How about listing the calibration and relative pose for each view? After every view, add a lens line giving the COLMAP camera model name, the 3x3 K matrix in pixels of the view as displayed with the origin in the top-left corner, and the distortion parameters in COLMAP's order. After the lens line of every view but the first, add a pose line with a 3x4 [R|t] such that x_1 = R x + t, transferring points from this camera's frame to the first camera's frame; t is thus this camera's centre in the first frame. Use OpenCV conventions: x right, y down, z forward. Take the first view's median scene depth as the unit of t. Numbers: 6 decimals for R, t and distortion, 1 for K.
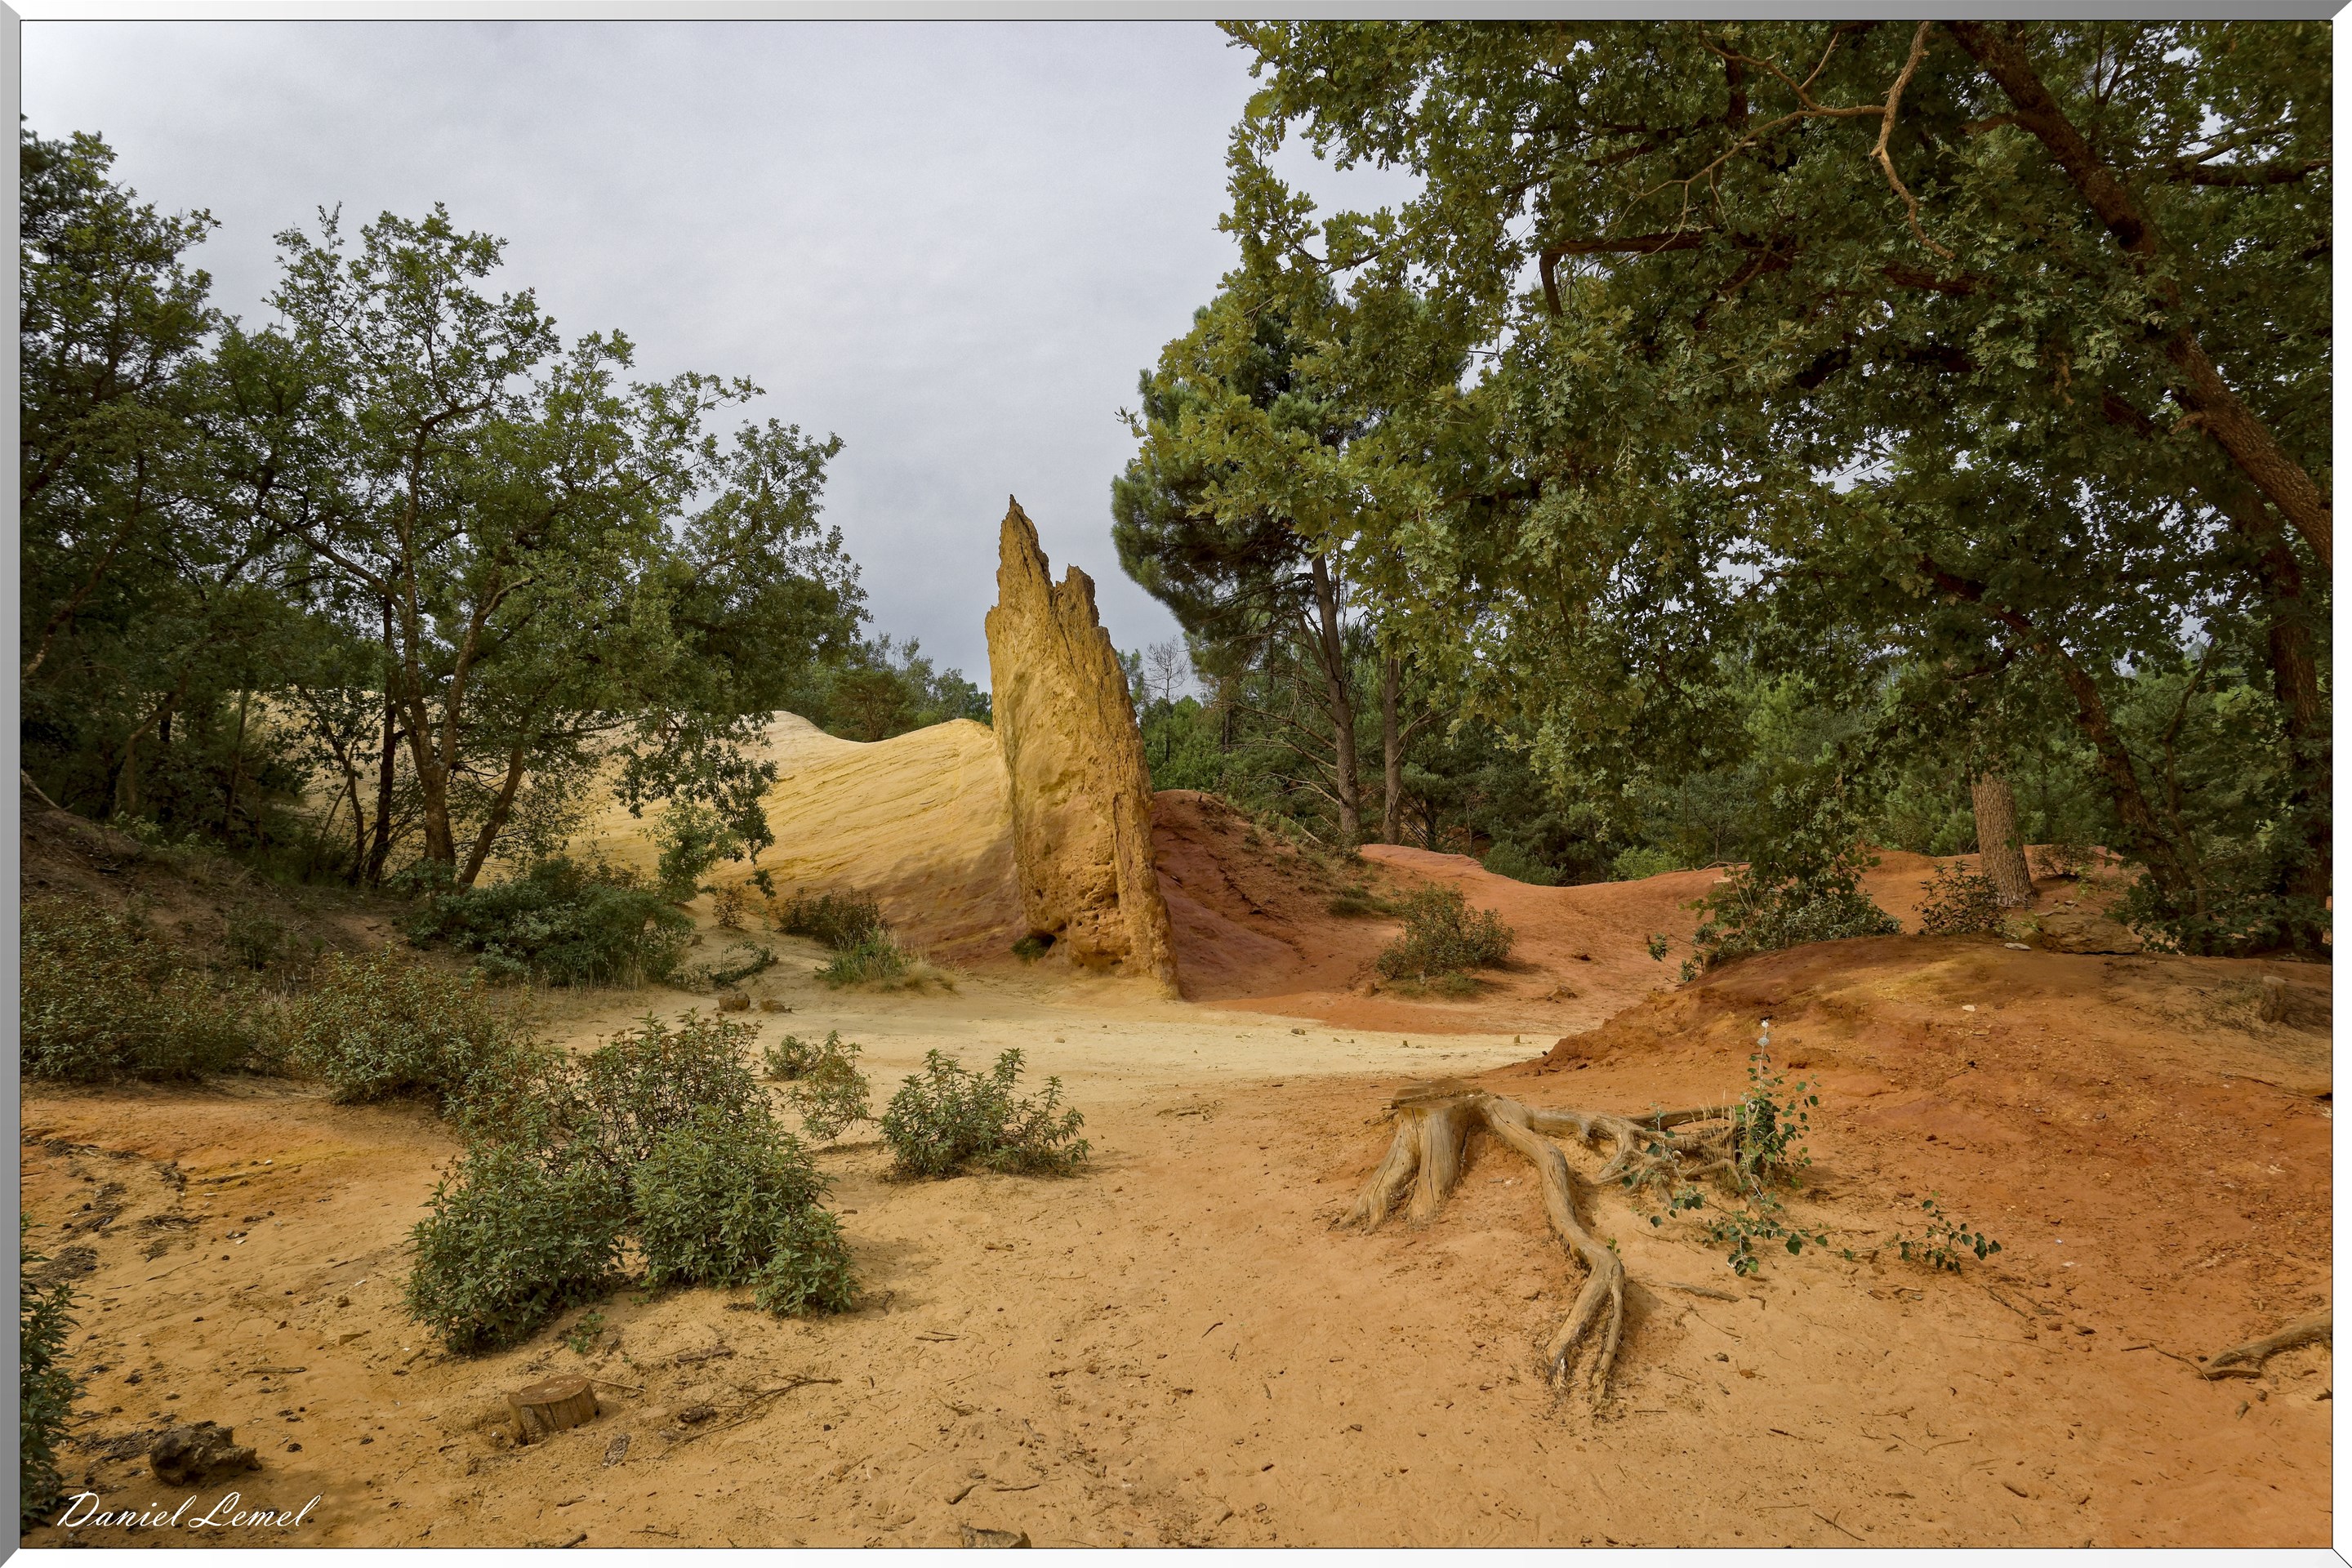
lens RADIAL K [[1559.9, 0, 1176.0], [0, 1559.9, 784.0], [0, 0, 1]] dist [-0.001760, -0.001474]
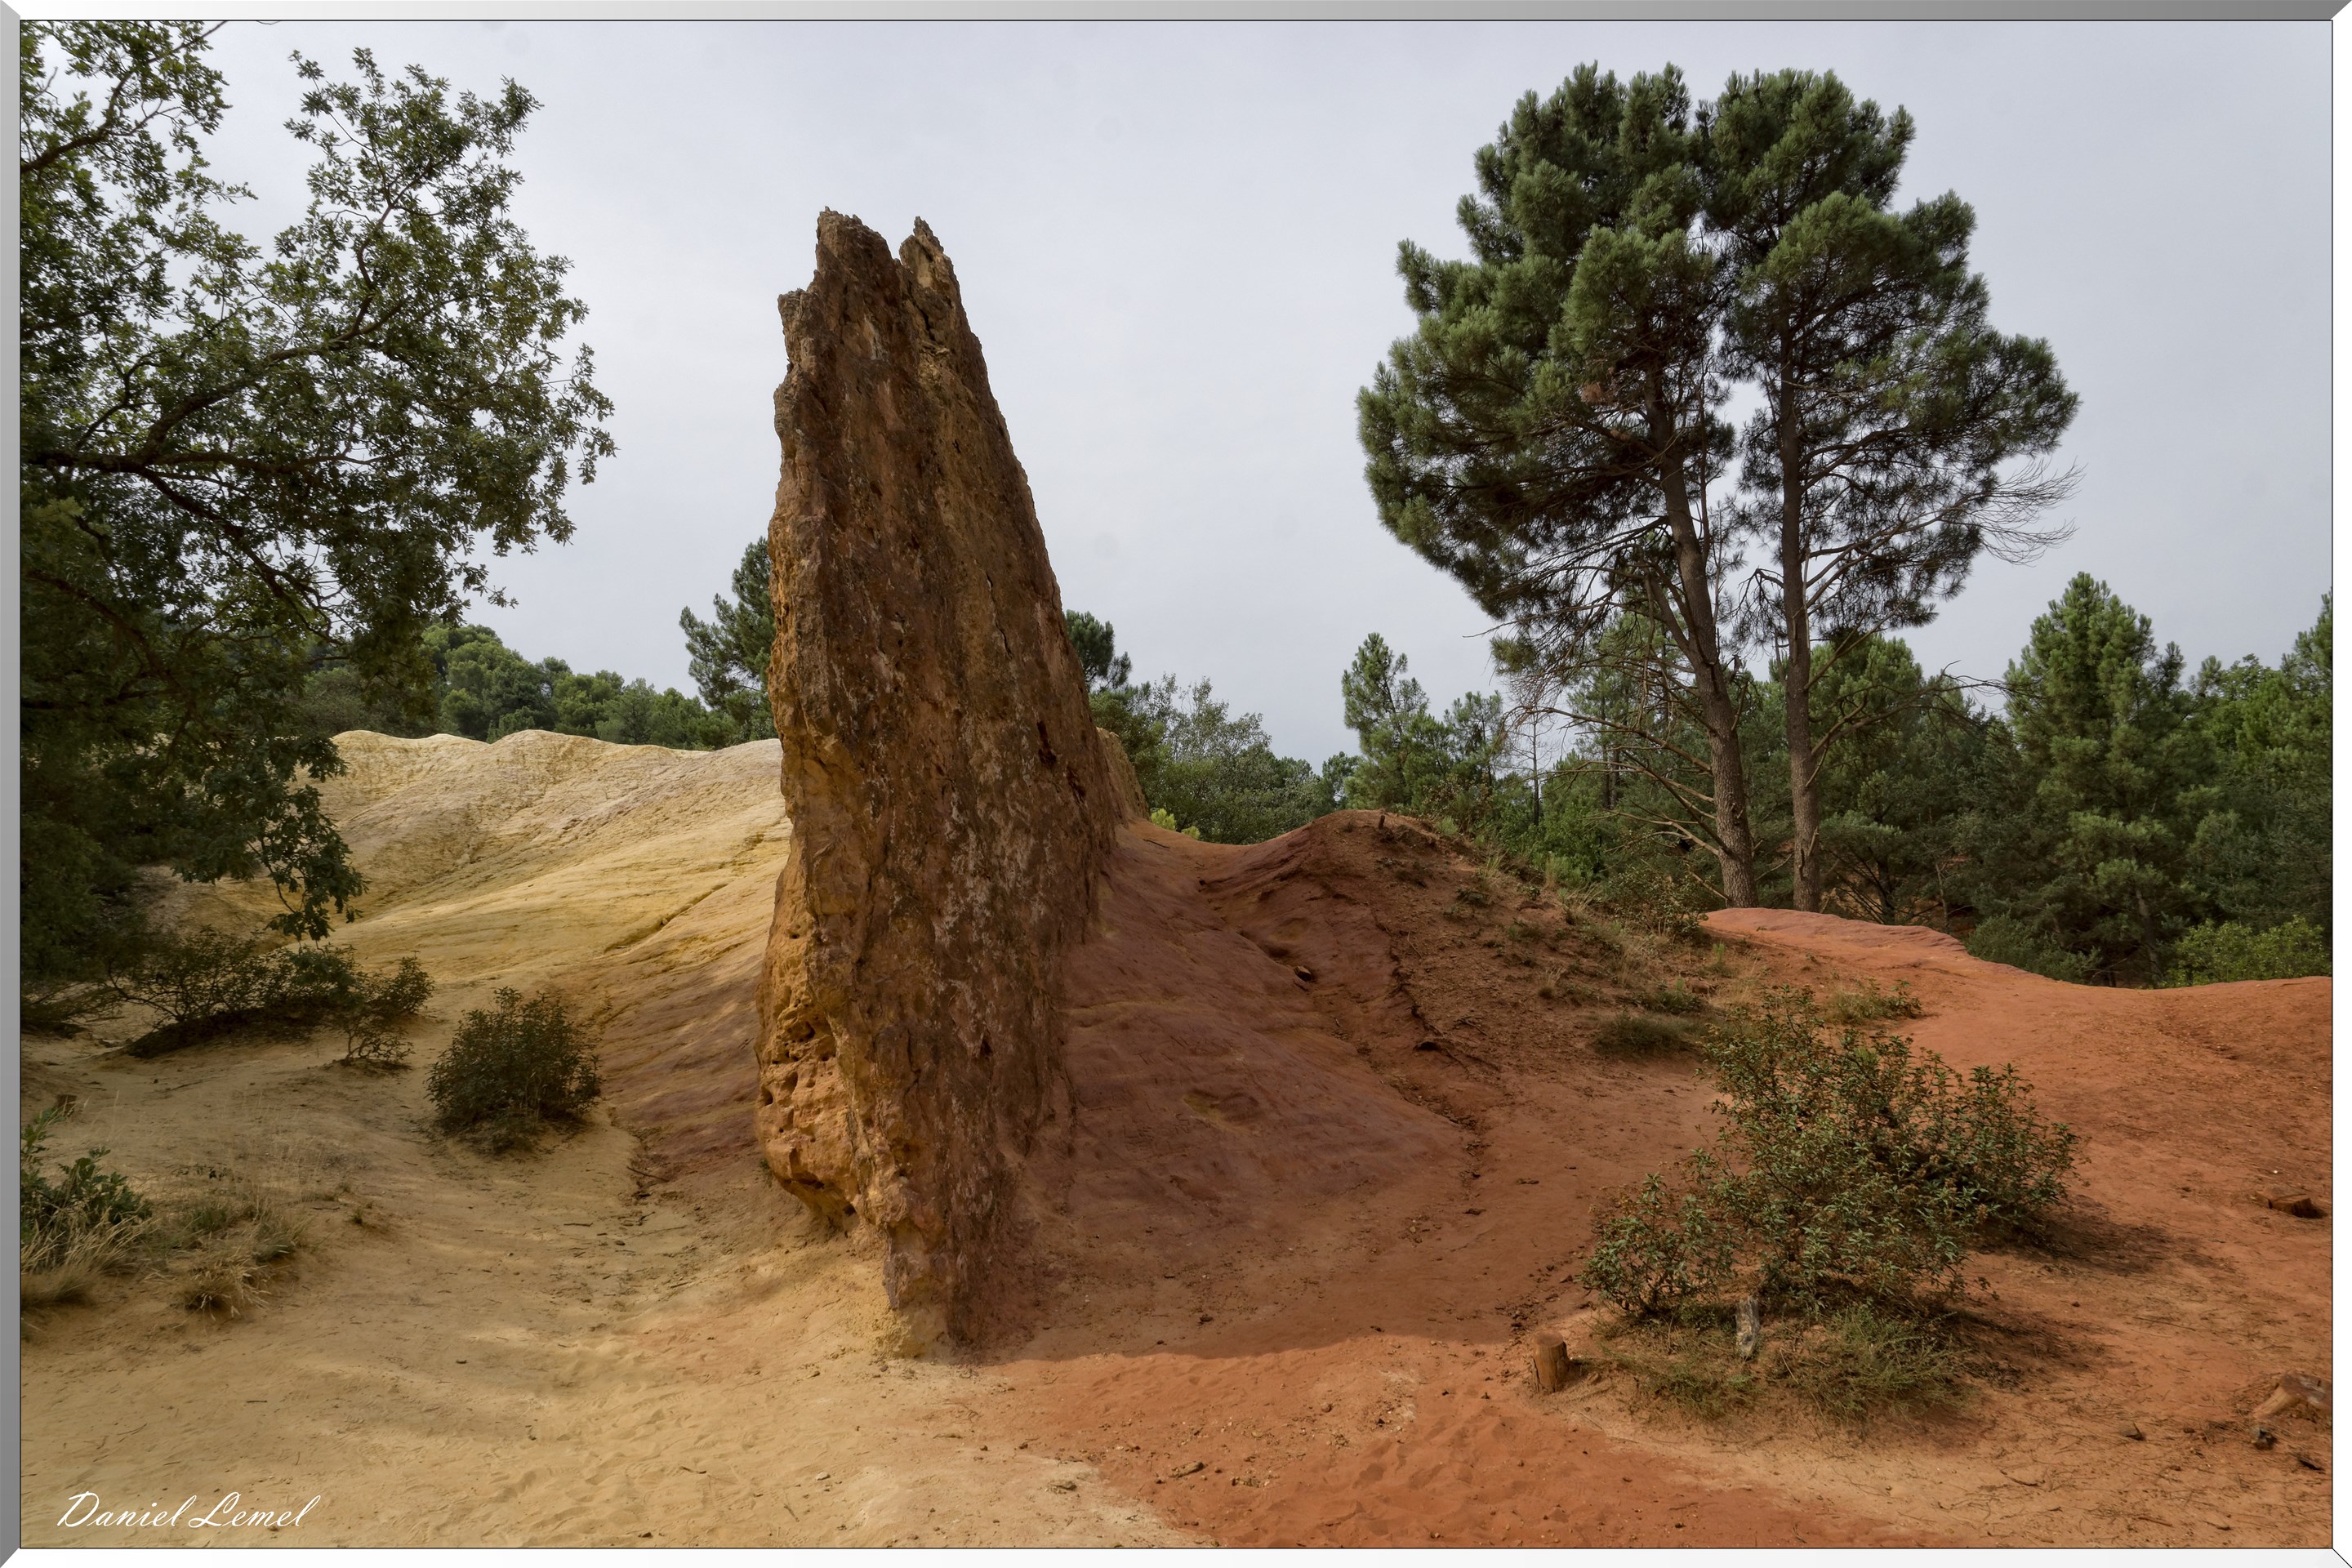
lens RADIAL K [[1548.0, 0, 1189.1], [0, 1548.0, 783.4], [0, 0, 1]] dist [-0.005322, -0.002451]
pose [[0.963931, -0.030274, -0.264424, 0.107408], [0.014901, 0.998090, -0.059954, 0.031565], [0.265734, 0.053852, 0.962541, 0.543384]]
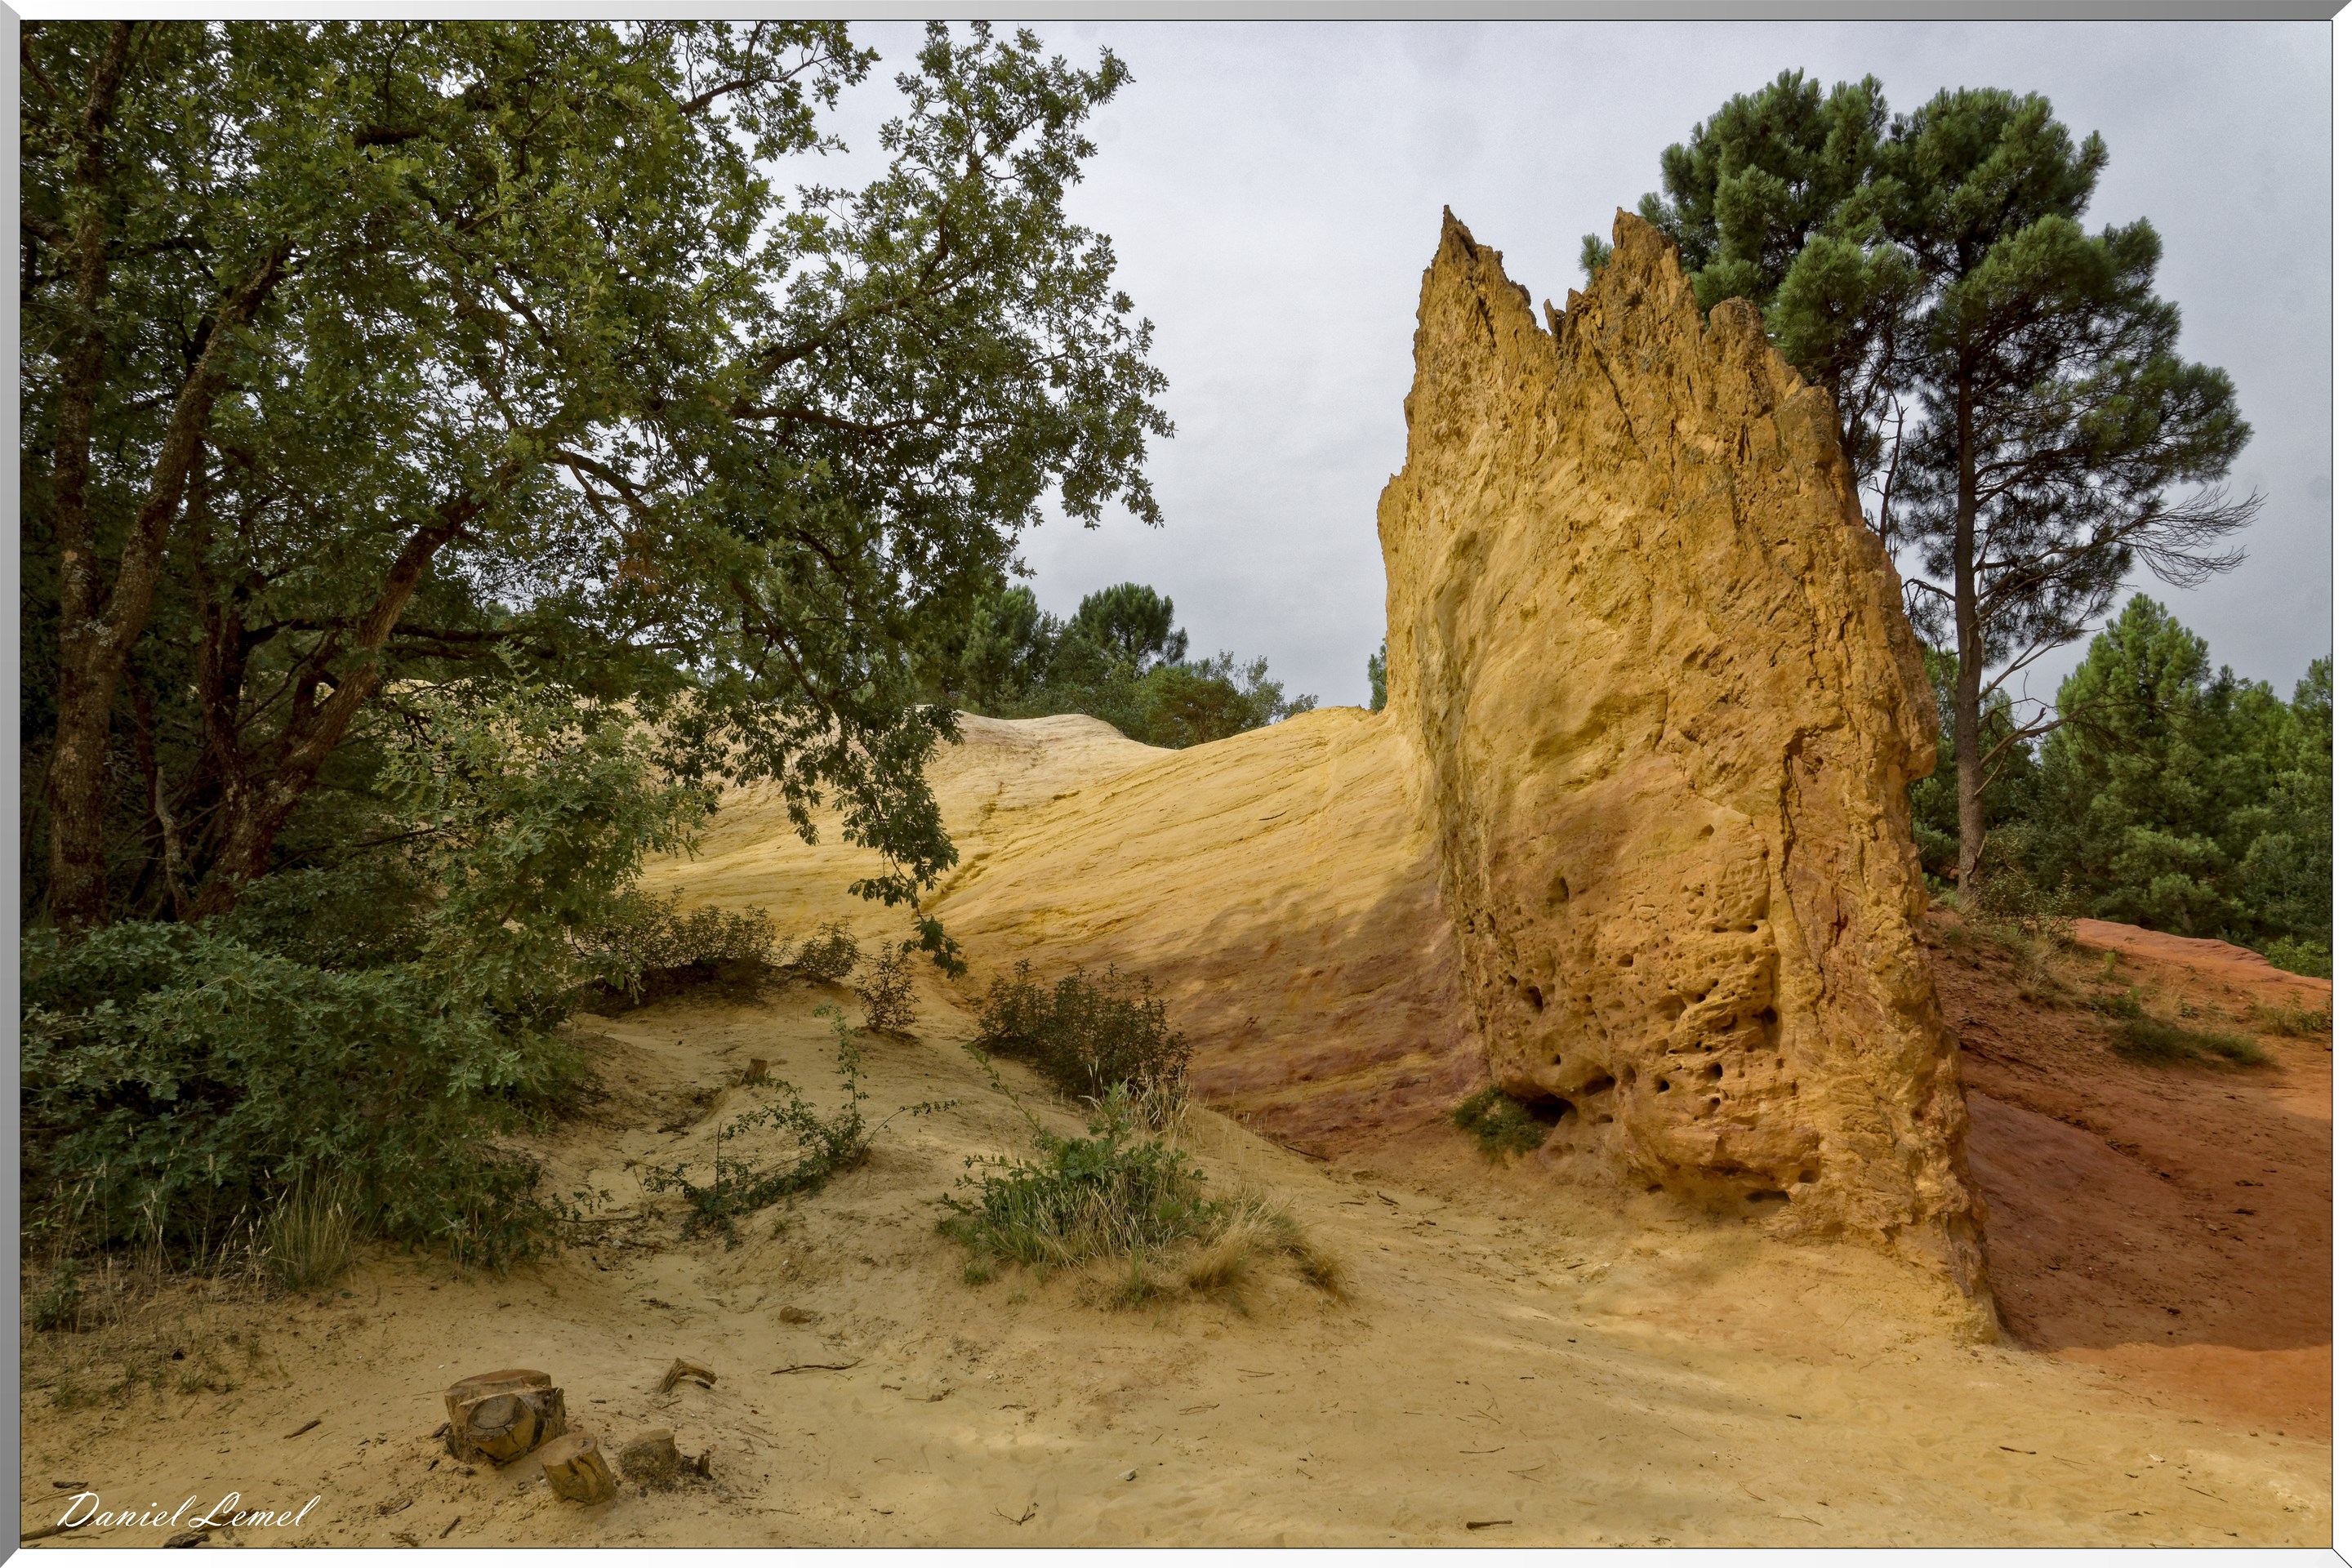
lens RADIAL K [[1559.9, 0, 1176.0], [0, 1559.9, 784.0], [0, 0, 1]] dist [-0.001760, -0.001474]
pose [[0.975524, 0.013446, -0.219481, -0.077002], [-0.023541, 0.998779, -0.043443, 0.028822], [0.218629, 0.047546, 0.974649, 0.486428]]
